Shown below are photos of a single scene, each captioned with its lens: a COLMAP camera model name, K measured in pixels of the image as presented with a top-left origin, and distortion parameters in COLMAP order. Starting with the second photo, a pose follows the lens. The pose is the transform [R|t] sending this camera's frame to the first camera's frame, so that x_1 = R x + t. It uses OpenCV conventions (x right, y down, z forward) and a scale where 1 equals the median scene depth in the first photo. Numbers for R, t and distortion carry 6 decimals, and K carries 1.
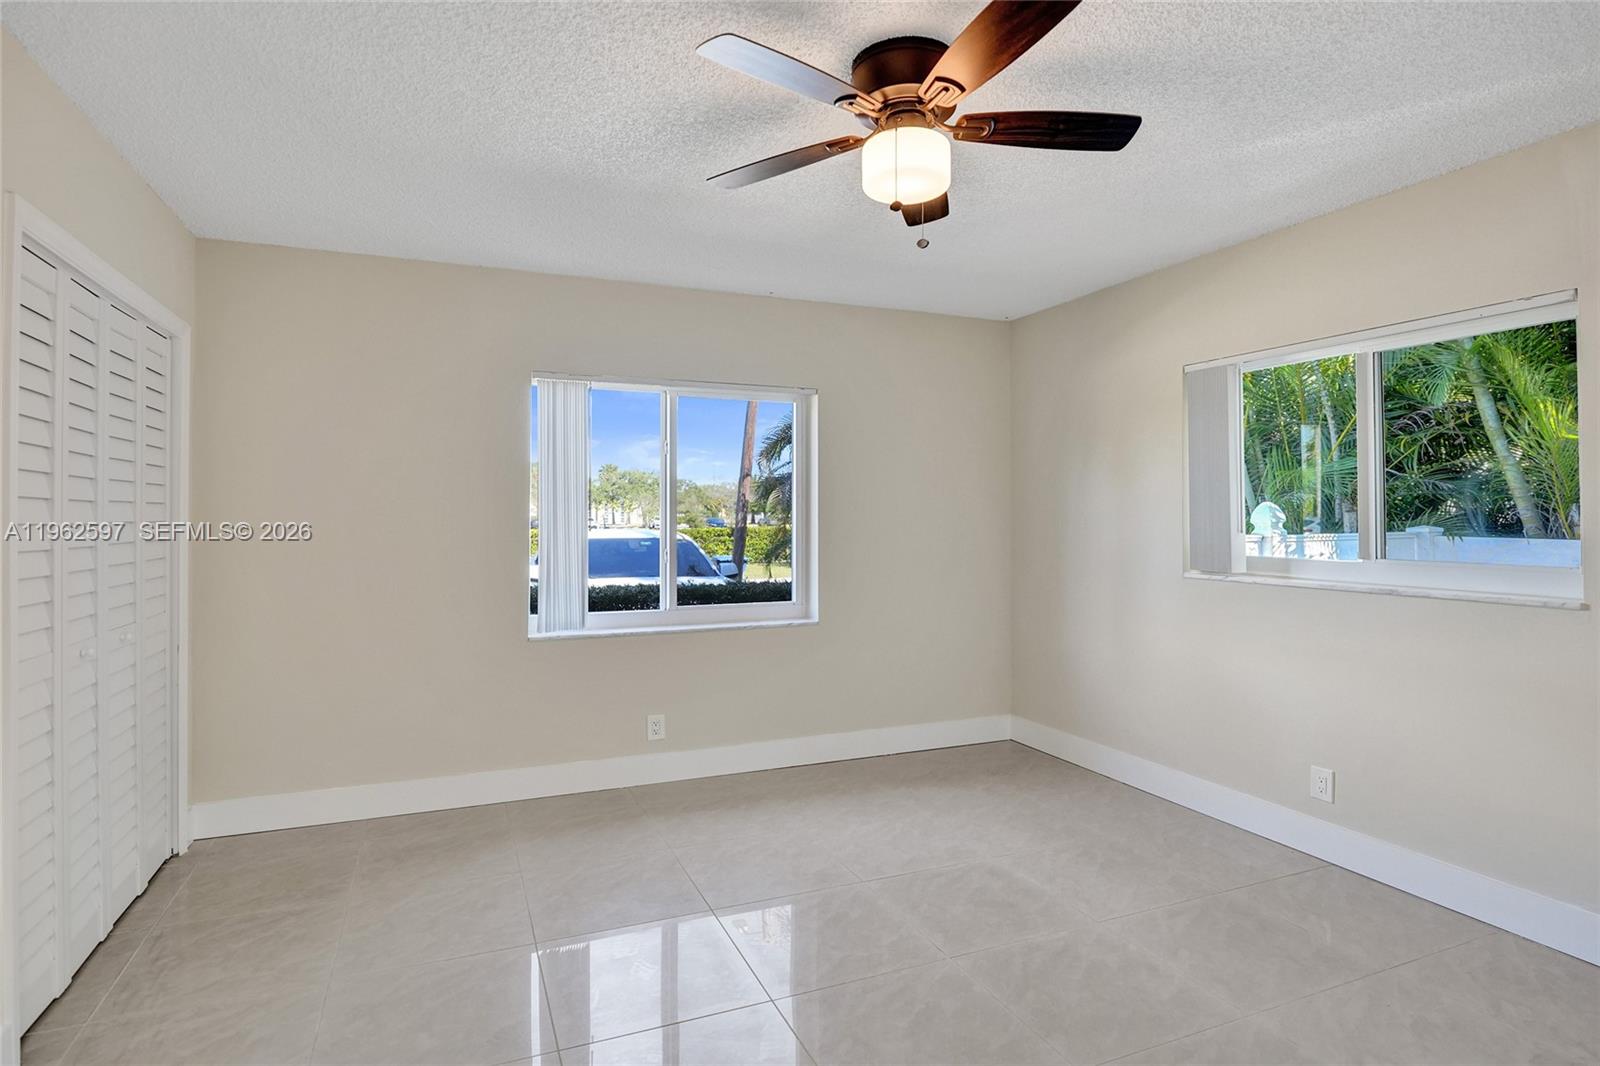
lens RADIAL K [[882.9, 0, 793.6], [0, 882.9, 513.1], [0, 0, 1]] dist [-0.006070, 0.002204]
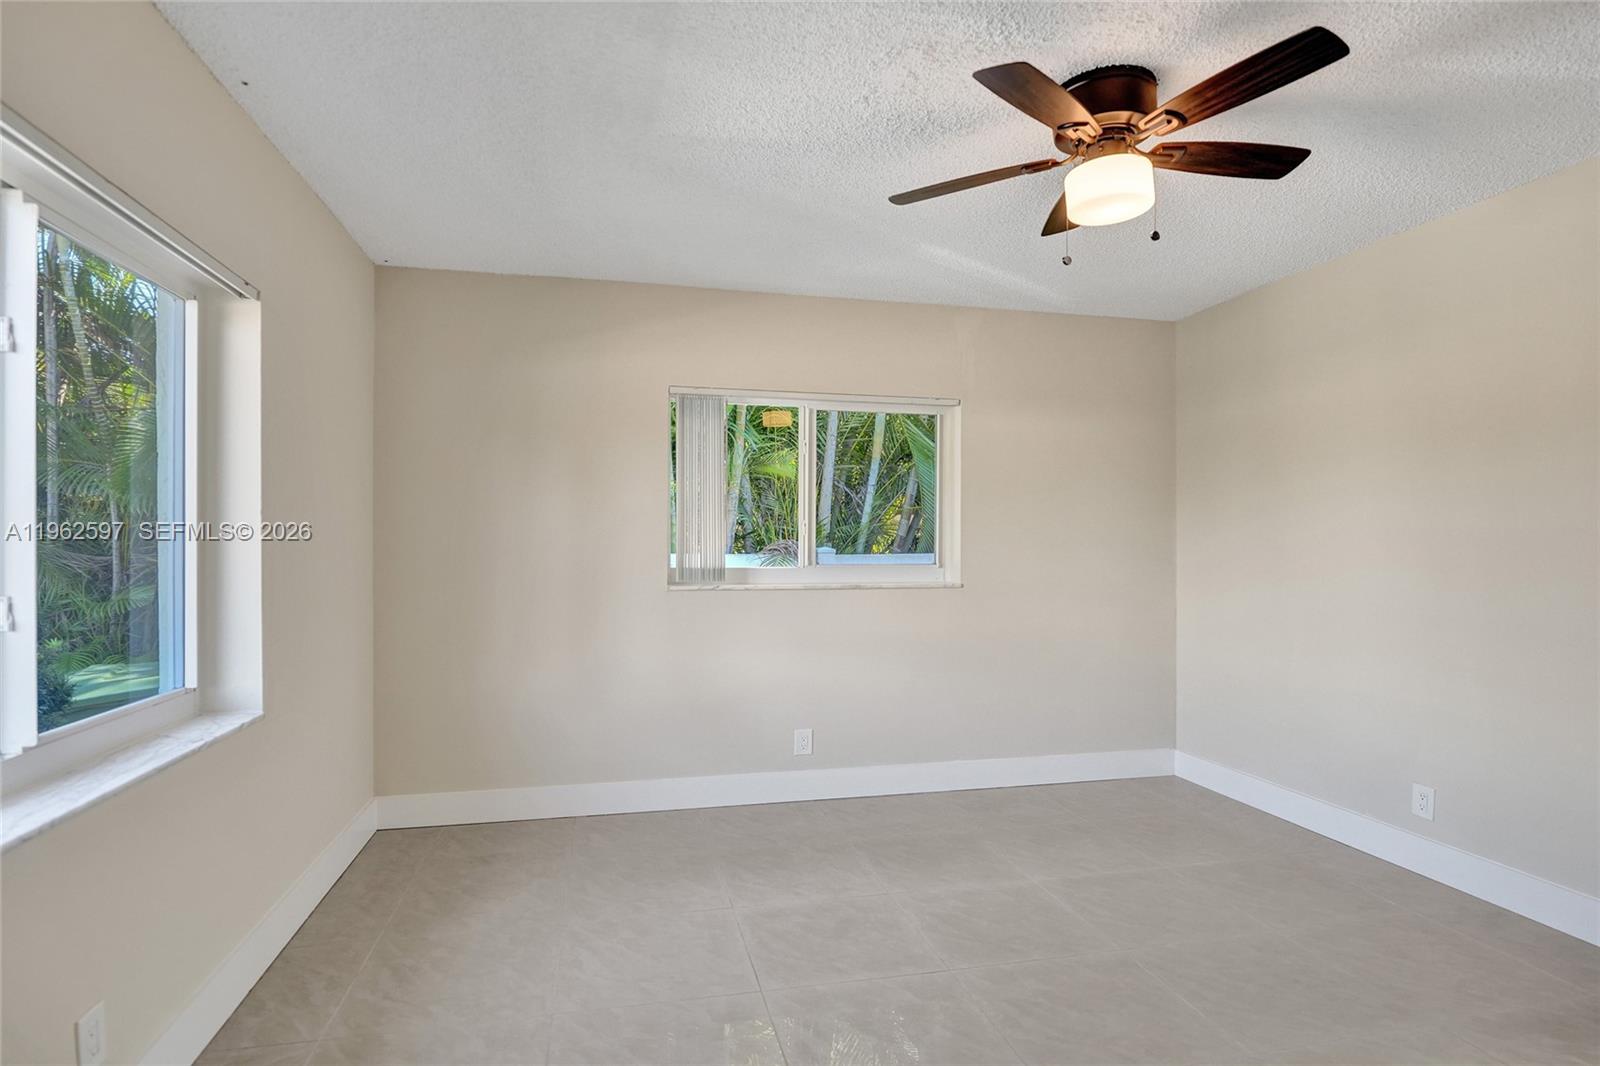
lens RADIAL K [[875.9, 0, 807.7], [0, 875.9, 548.3], [0, 0, 1]] dist [-0.001027, 0.000384]
pose [[0.135943, -0.002716, 0.990713, -0.571304], [-0.007057, 0.999968, 0.003710, 0.019382], [-0.990692, -0.007496, 0.135919, 0.719222]]
